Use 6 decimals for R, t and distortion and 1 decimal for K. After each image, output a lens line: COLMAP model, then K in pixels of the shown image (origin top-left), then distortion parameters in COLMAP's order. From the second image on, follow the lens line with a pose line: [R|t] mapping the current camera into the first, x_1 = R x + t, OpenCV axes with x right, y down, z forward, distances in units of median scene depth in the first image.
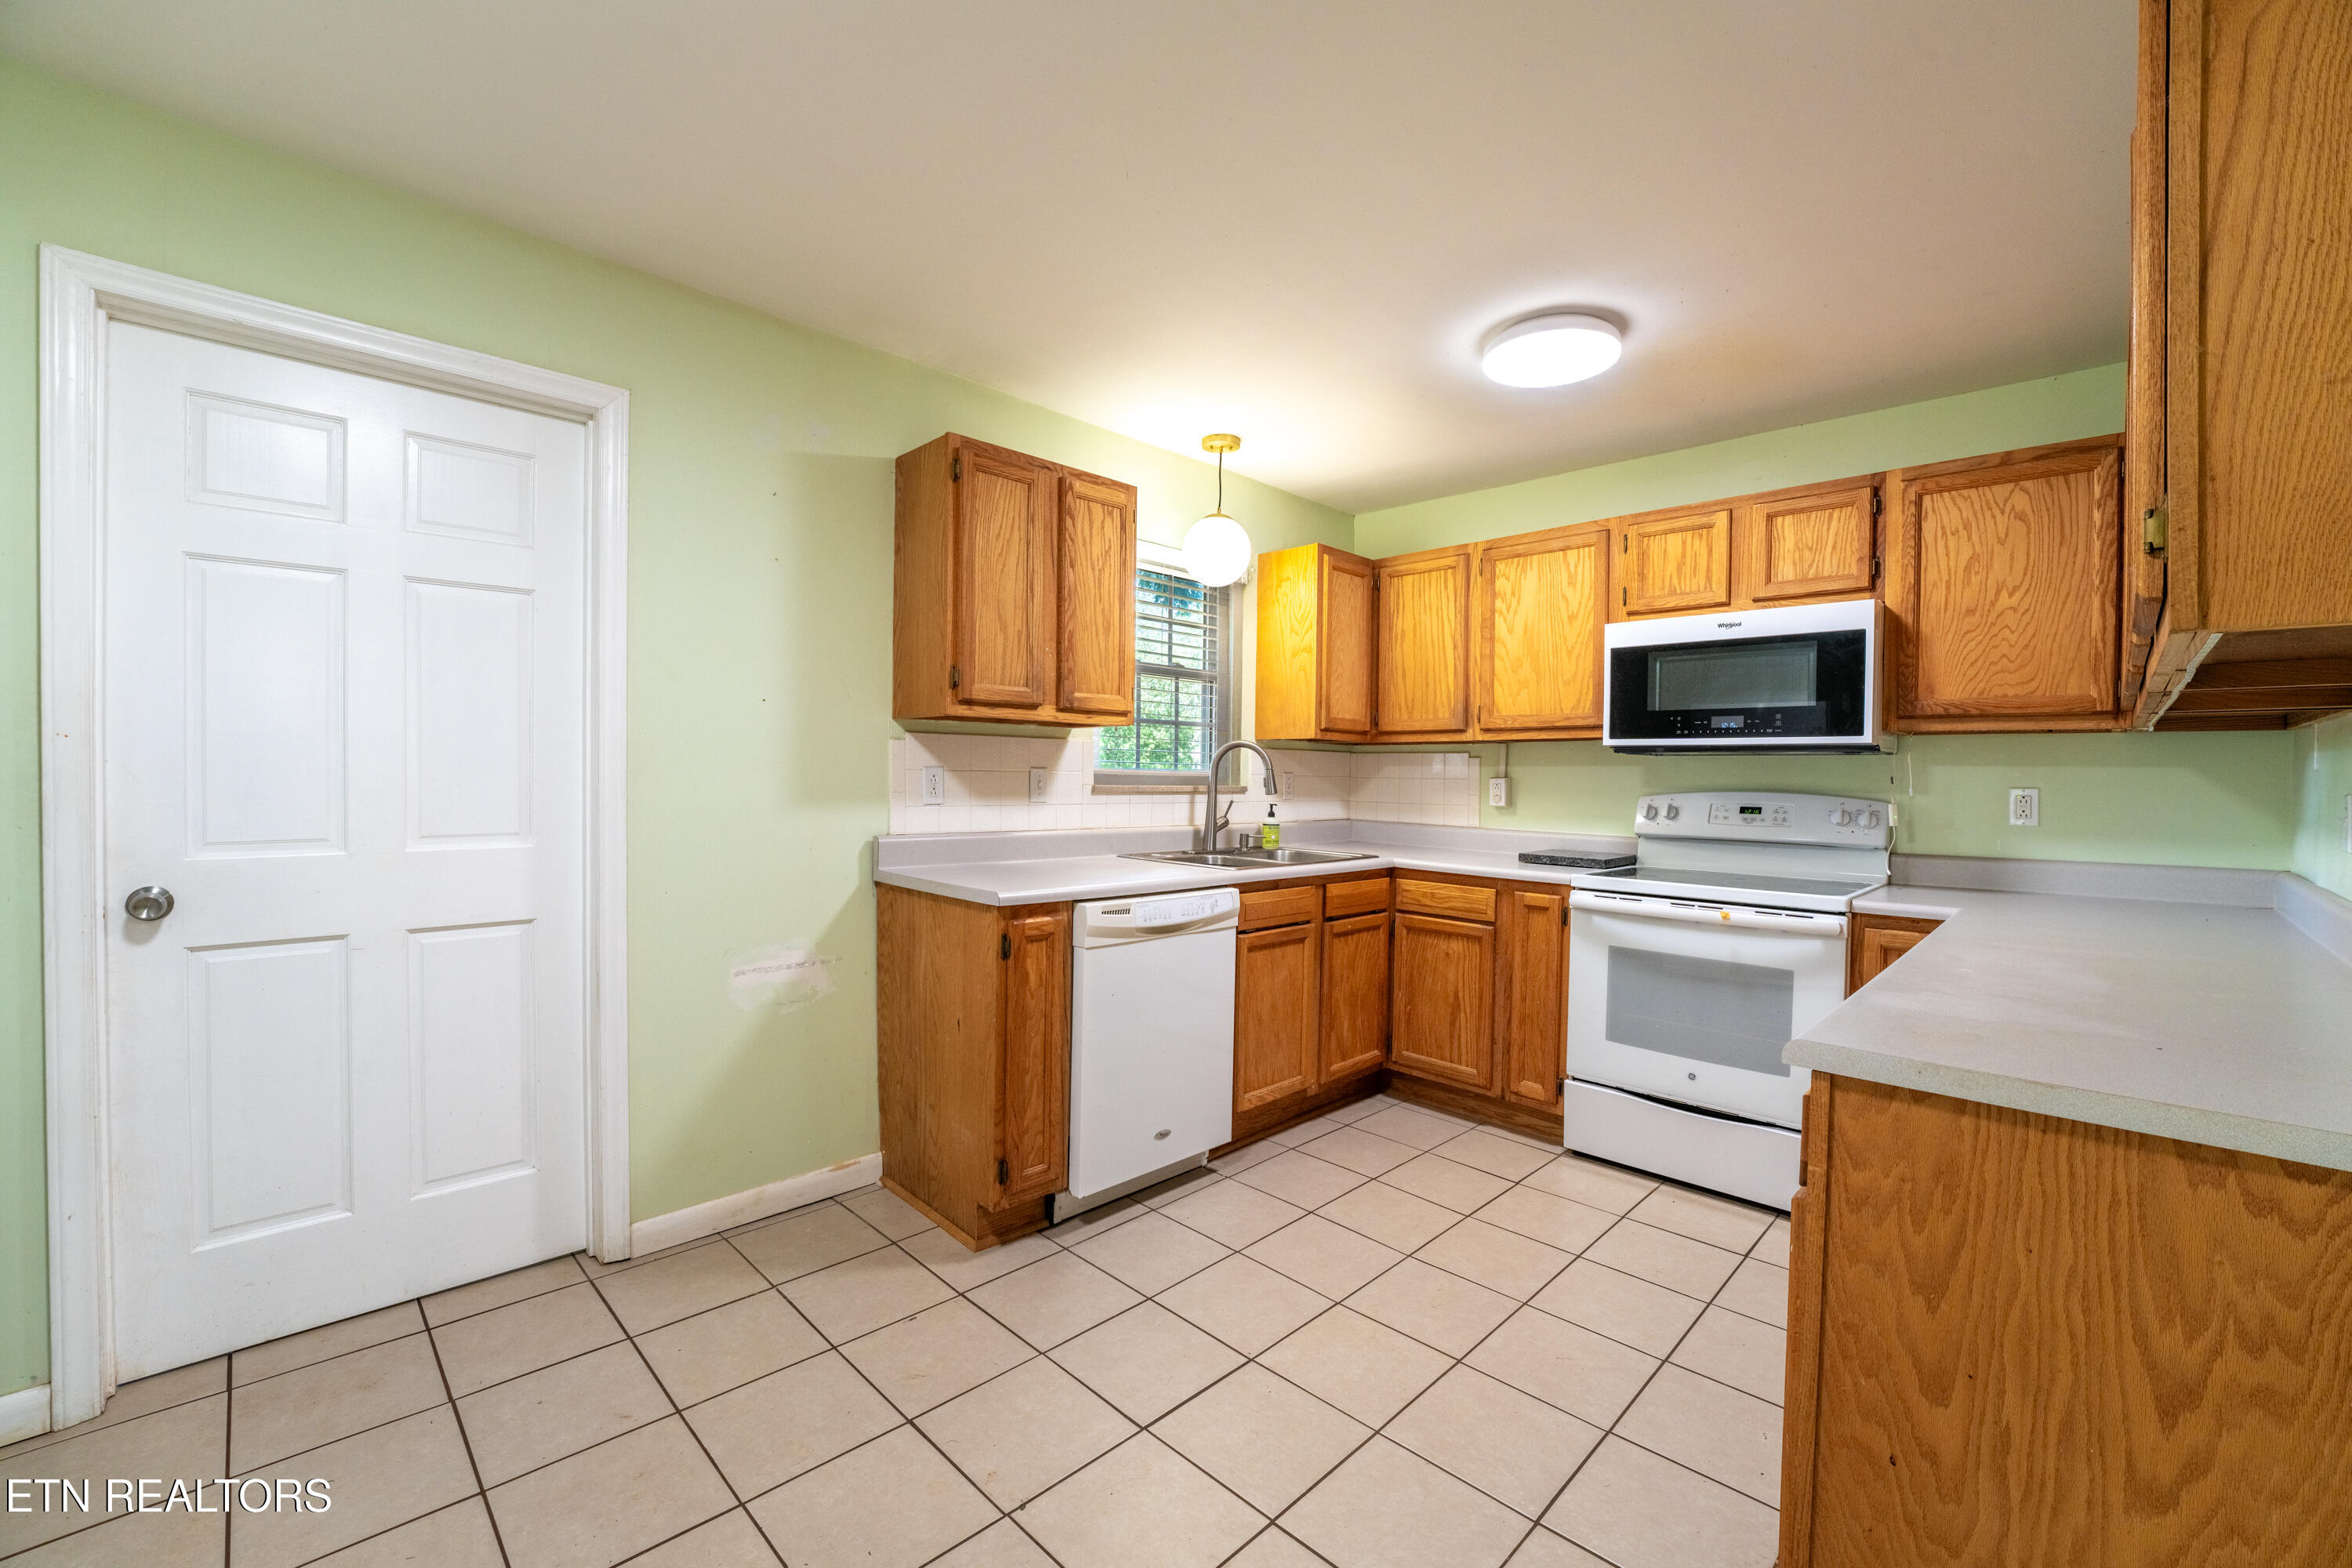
lens RADIAL K [[960.9, 0, 1173.1], [0, 960.9, 782.1], [0, 0, 1]] dist [-0.025623, 0.004214]
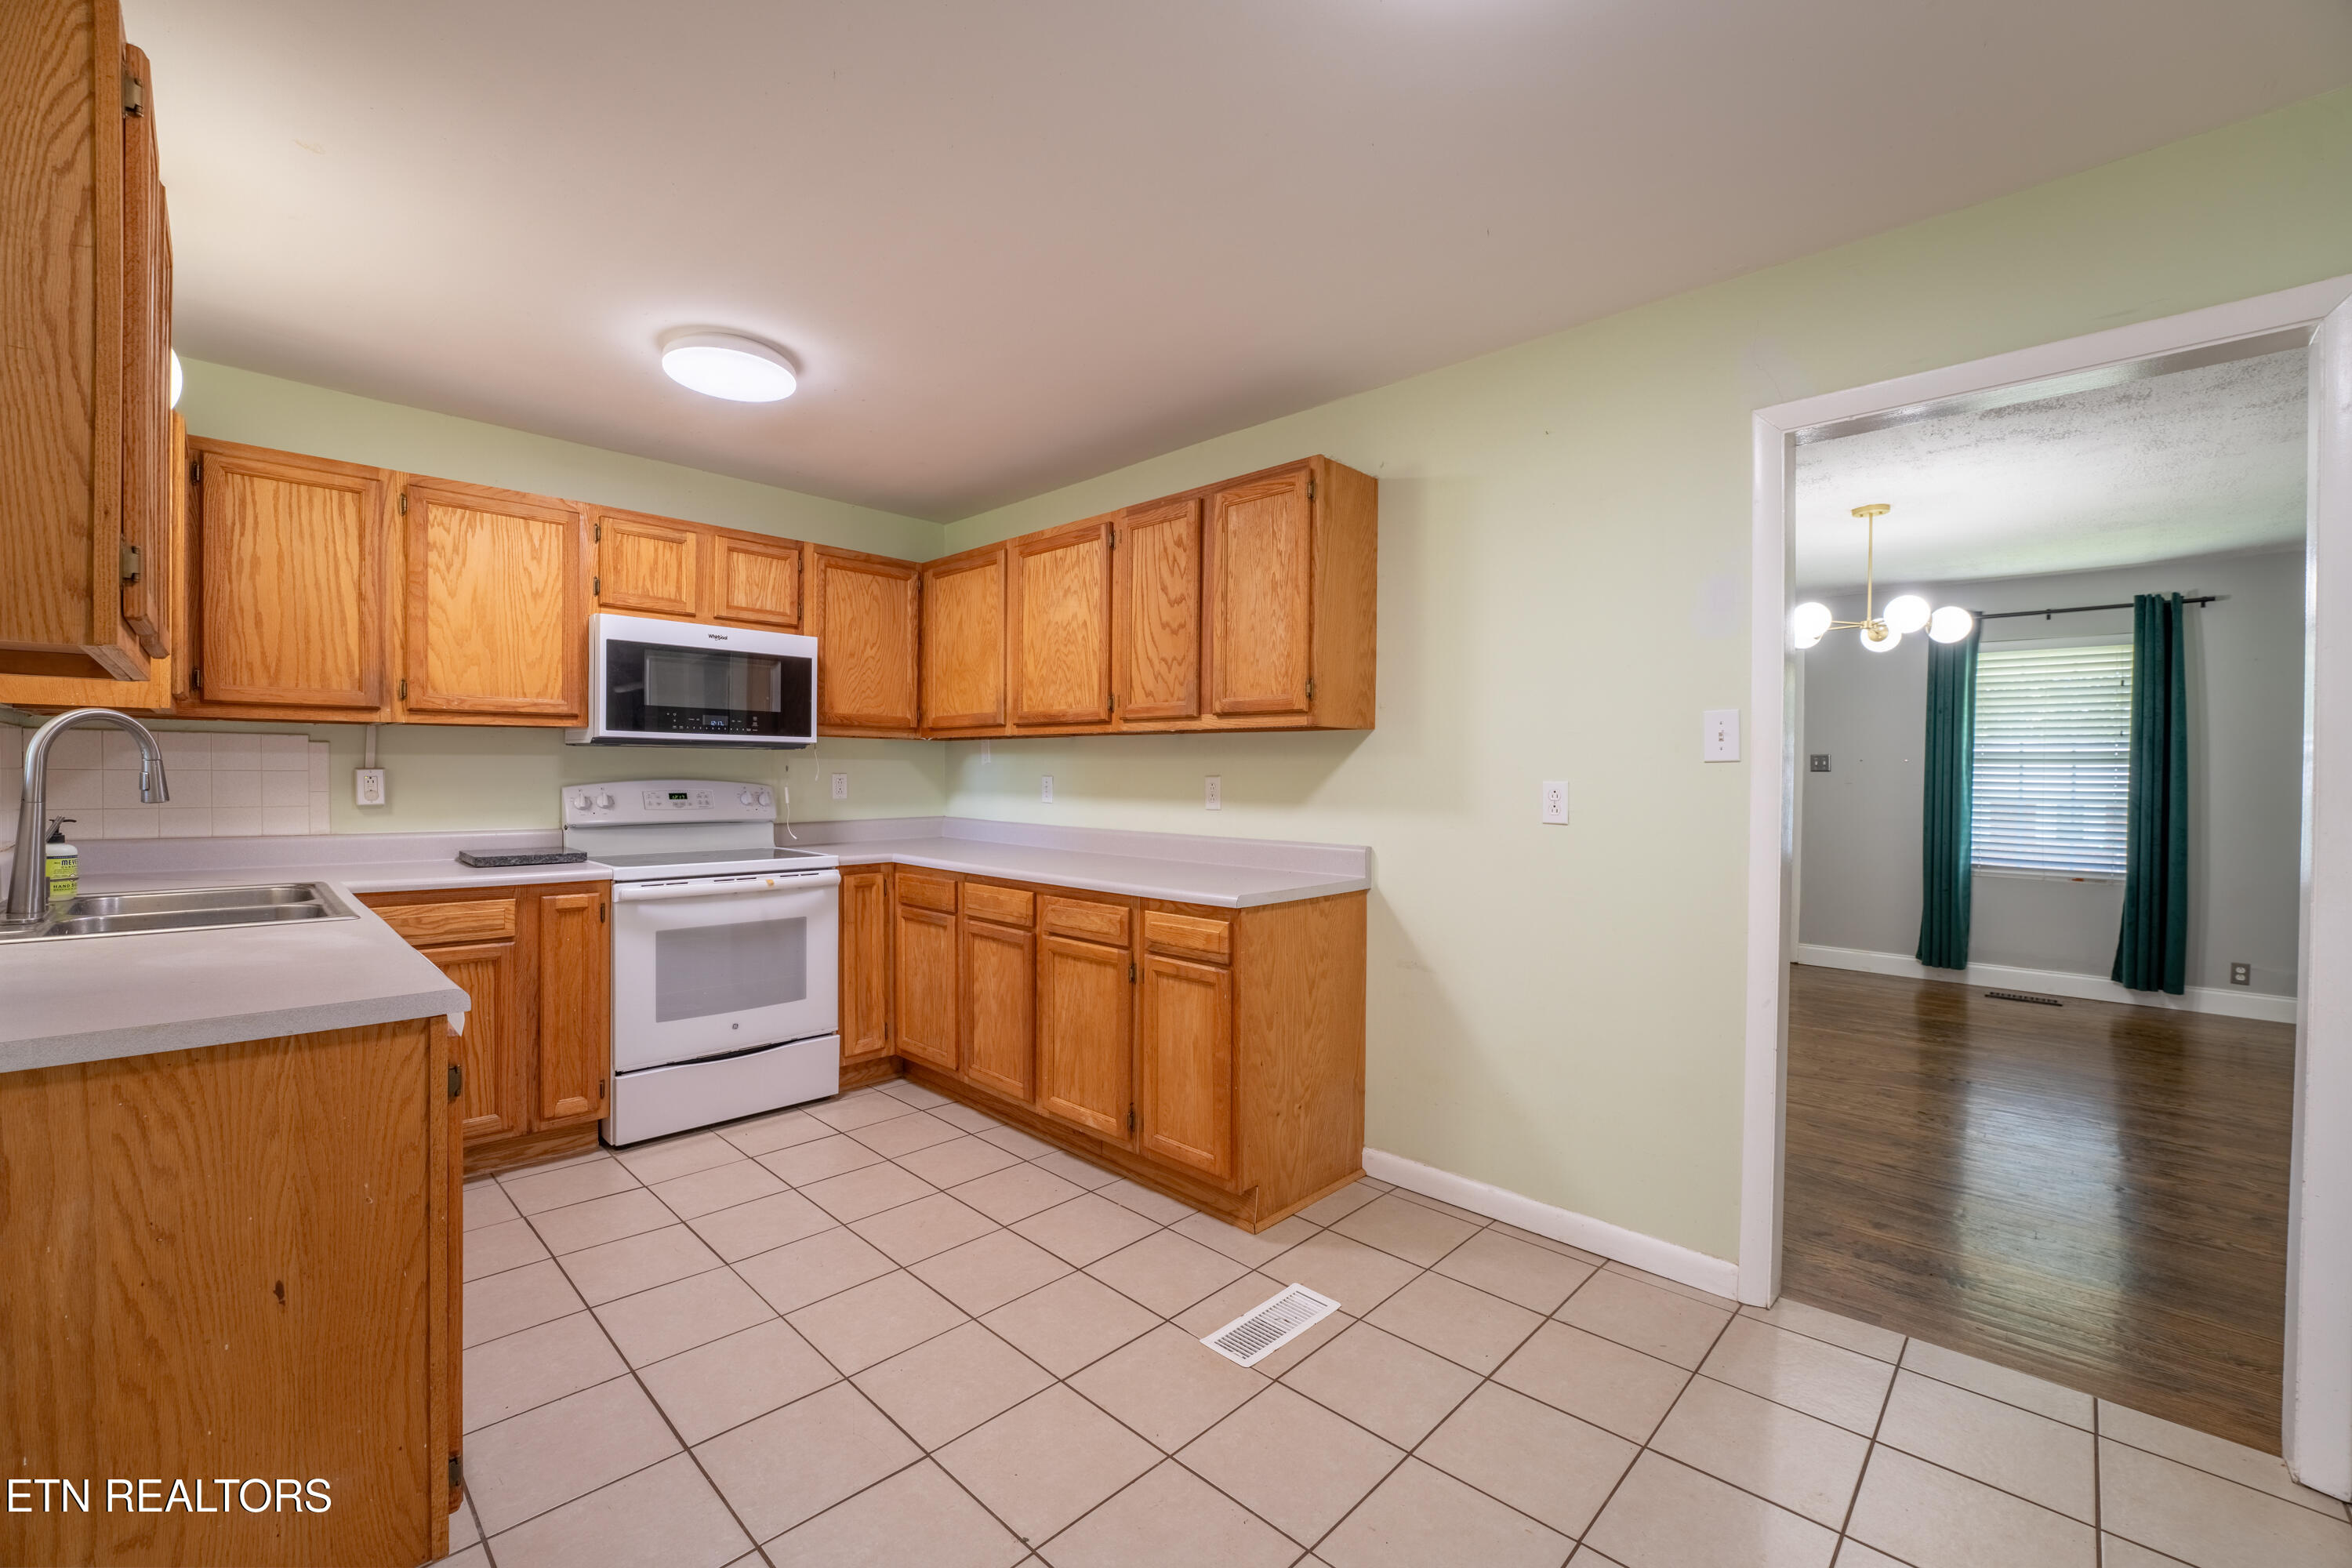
lens RADIAL K [[960.9, 0, 1173.1], [0, 960.9, 782.1], [0, 0, 1]] dist [-0.025623, 0.004214]
pose [[-0.016706, -0.024140, 0.999569, -0.567084], [0.001309, 0.999707, 0.024165, -0.014576], [-0.999860, 0.001712, -0.016670, 0.443210]]
